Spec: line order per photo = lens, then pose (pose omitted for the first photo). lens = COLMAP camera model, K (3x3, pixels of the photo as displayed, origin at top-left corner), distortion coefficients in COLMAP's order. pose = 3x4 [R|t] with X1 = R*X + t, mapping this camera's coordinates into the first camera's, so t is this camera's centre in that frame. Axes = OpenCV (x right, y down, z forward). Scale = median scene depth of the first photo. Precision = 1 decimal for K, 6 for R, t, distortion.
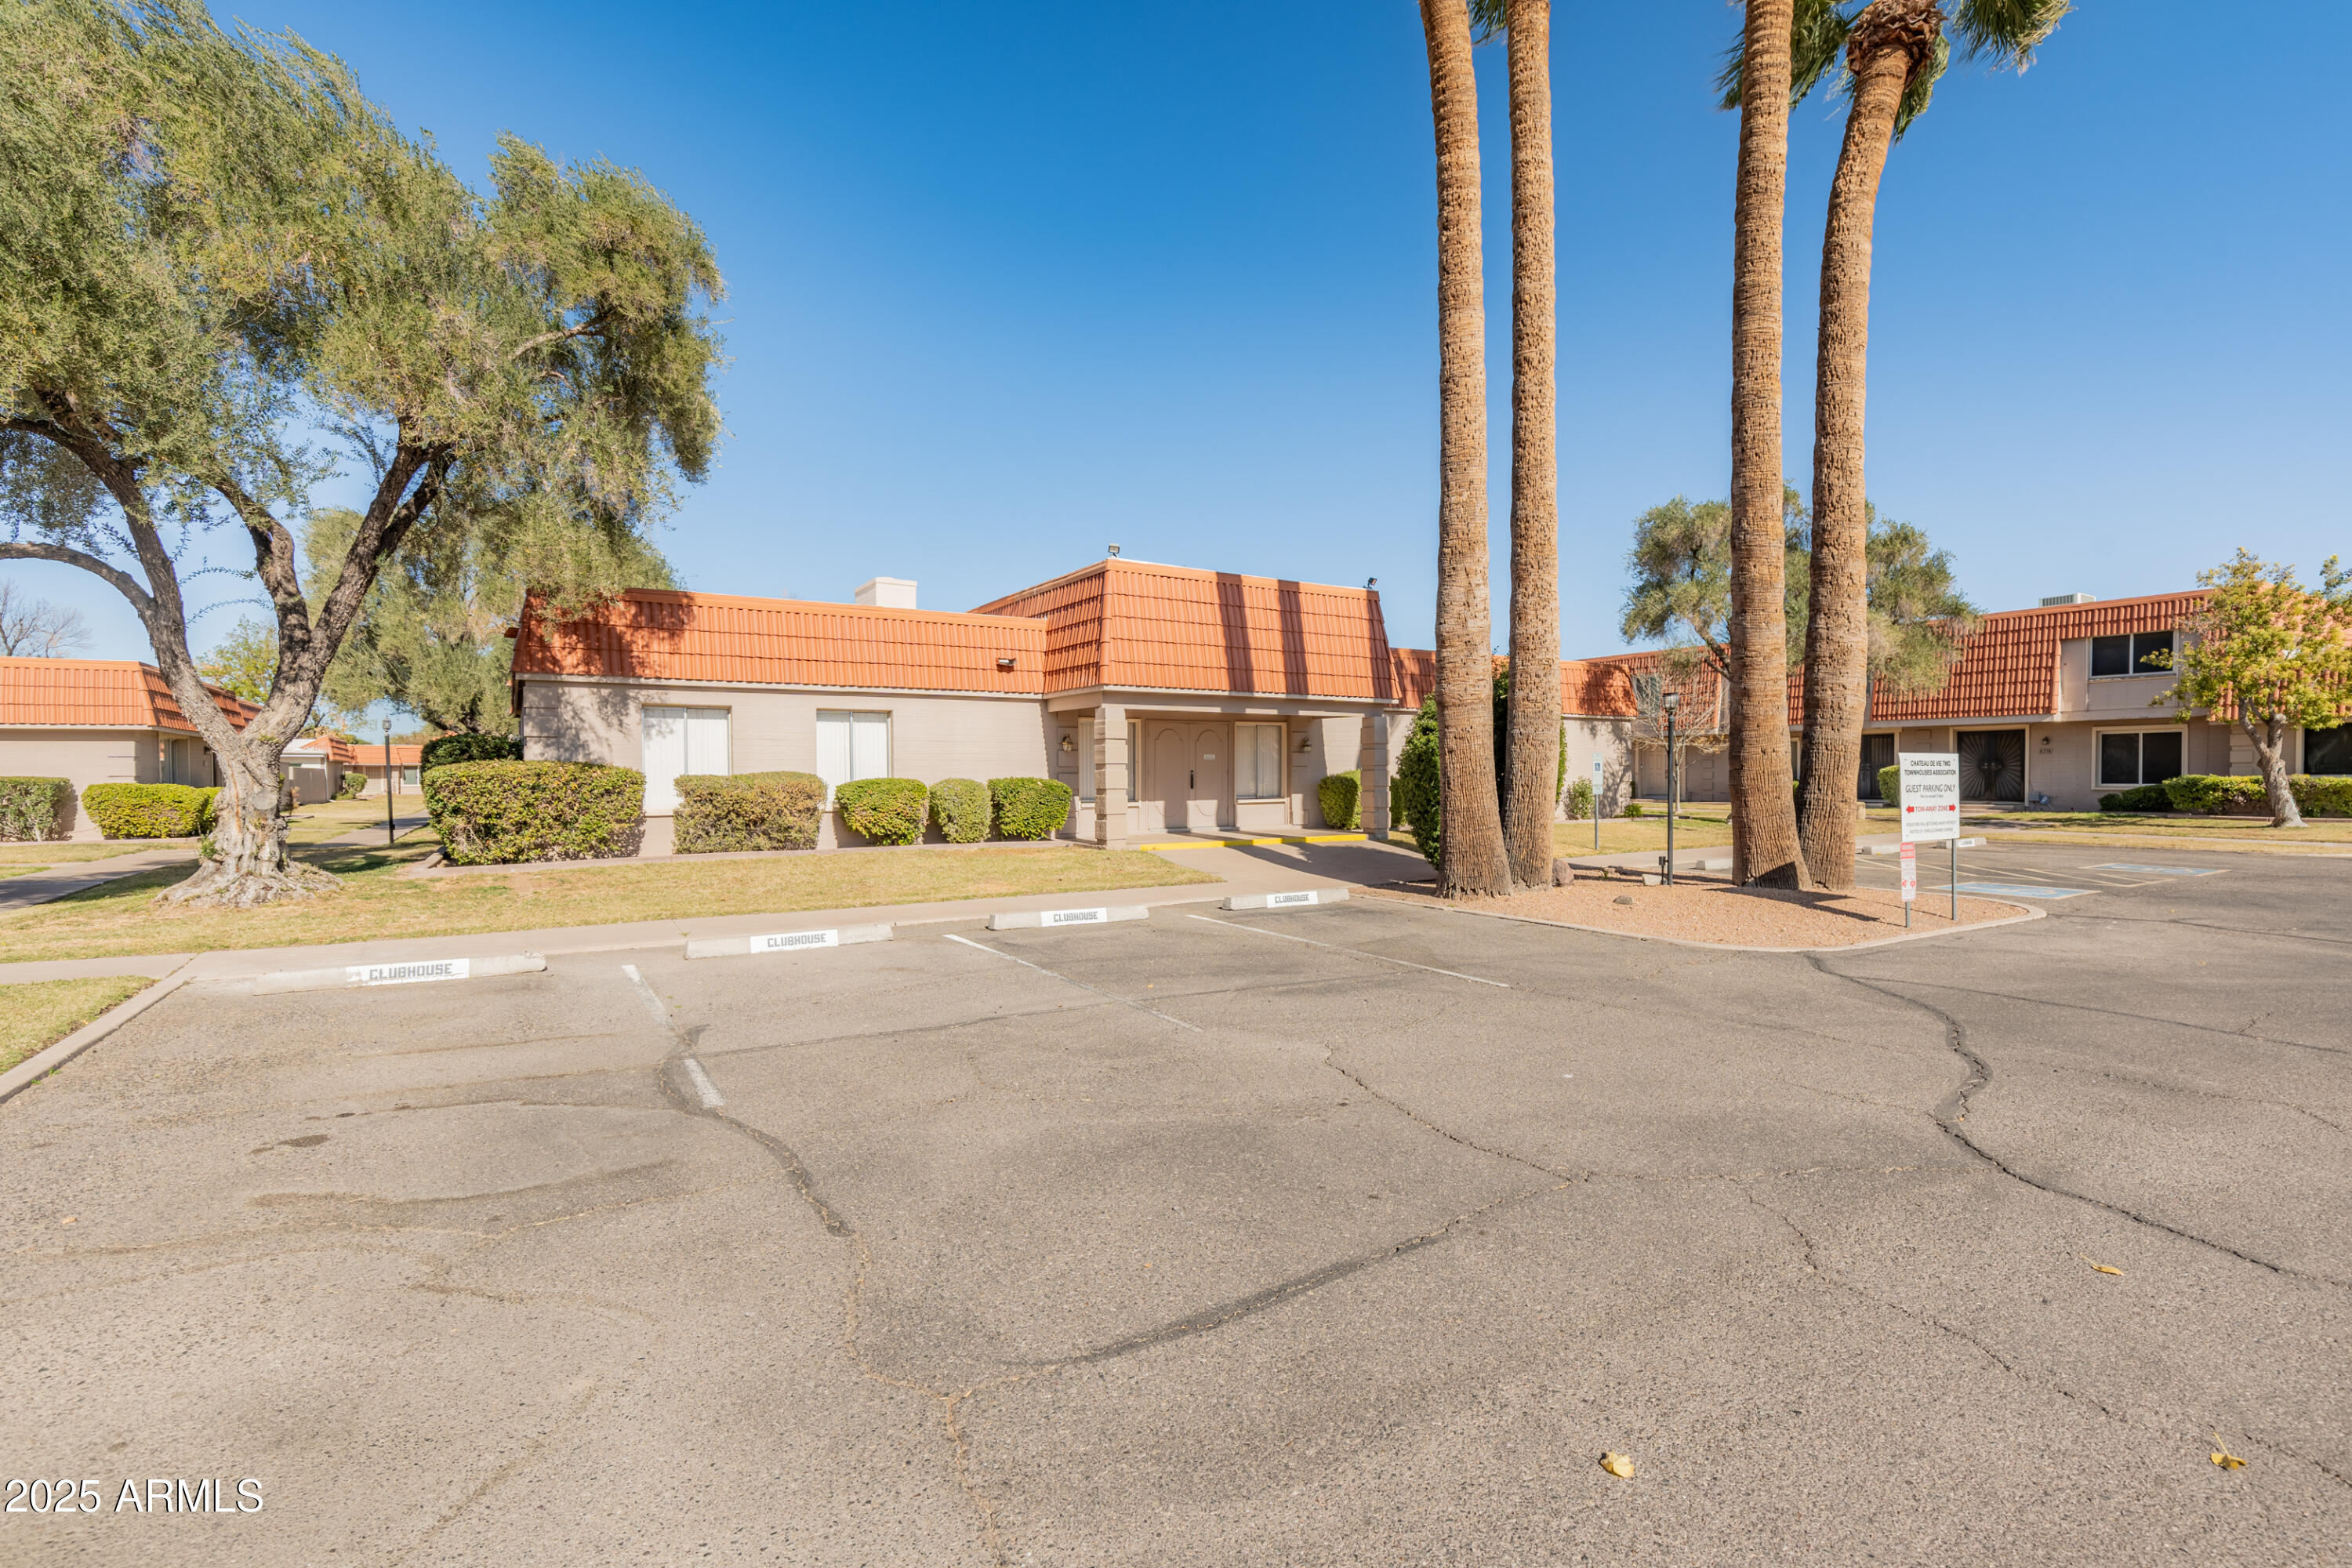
lens RADIAL K [[1090.8, 0, 1179.5], [0, 1090.8, 734.1], [0, 0, 1]] dist [0.001109, 0.000400]
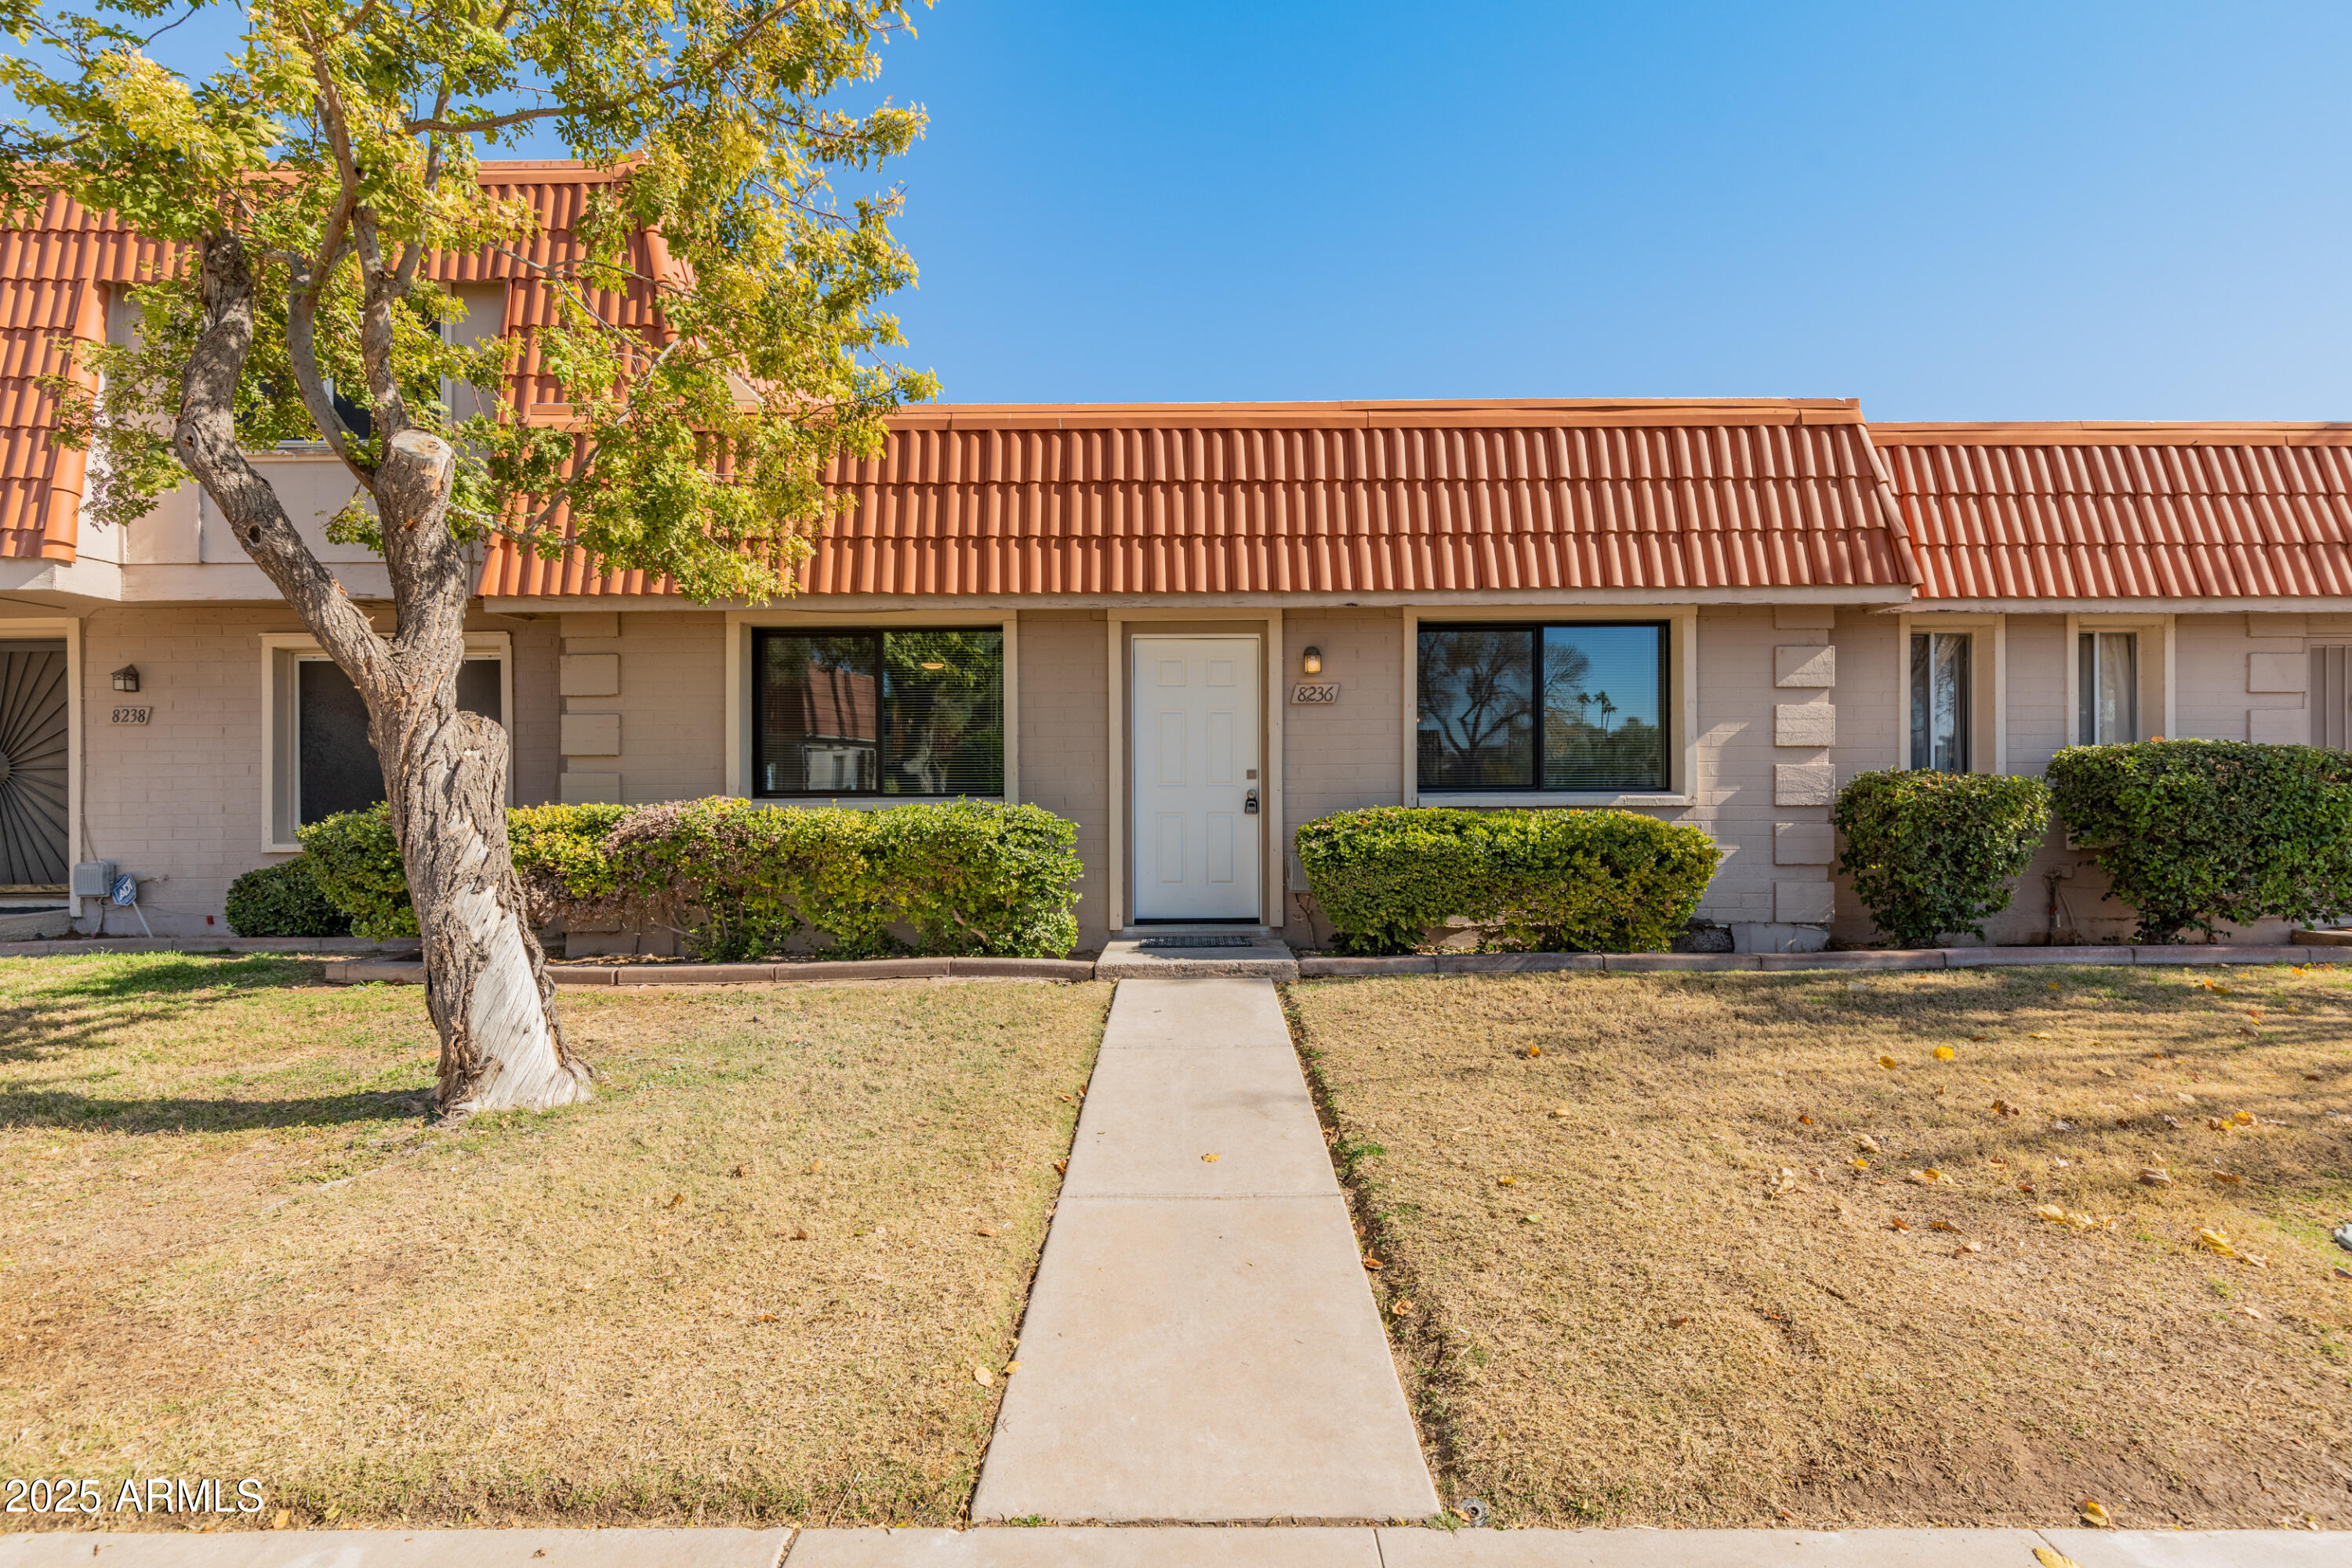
lens RADIAL K [[1090.8, 0, 1179.5], [0, 1090.8, 734.1], [0, 0, 1]] dist [0.001109, 0.000400]
pose [[0.533020, 0.000685, 0.846103, 0.713826], [-0.000962, 1.000000, -0.000204, 0.019981], [-0.846102, -0.000705, 0.533020, 0.639519]]
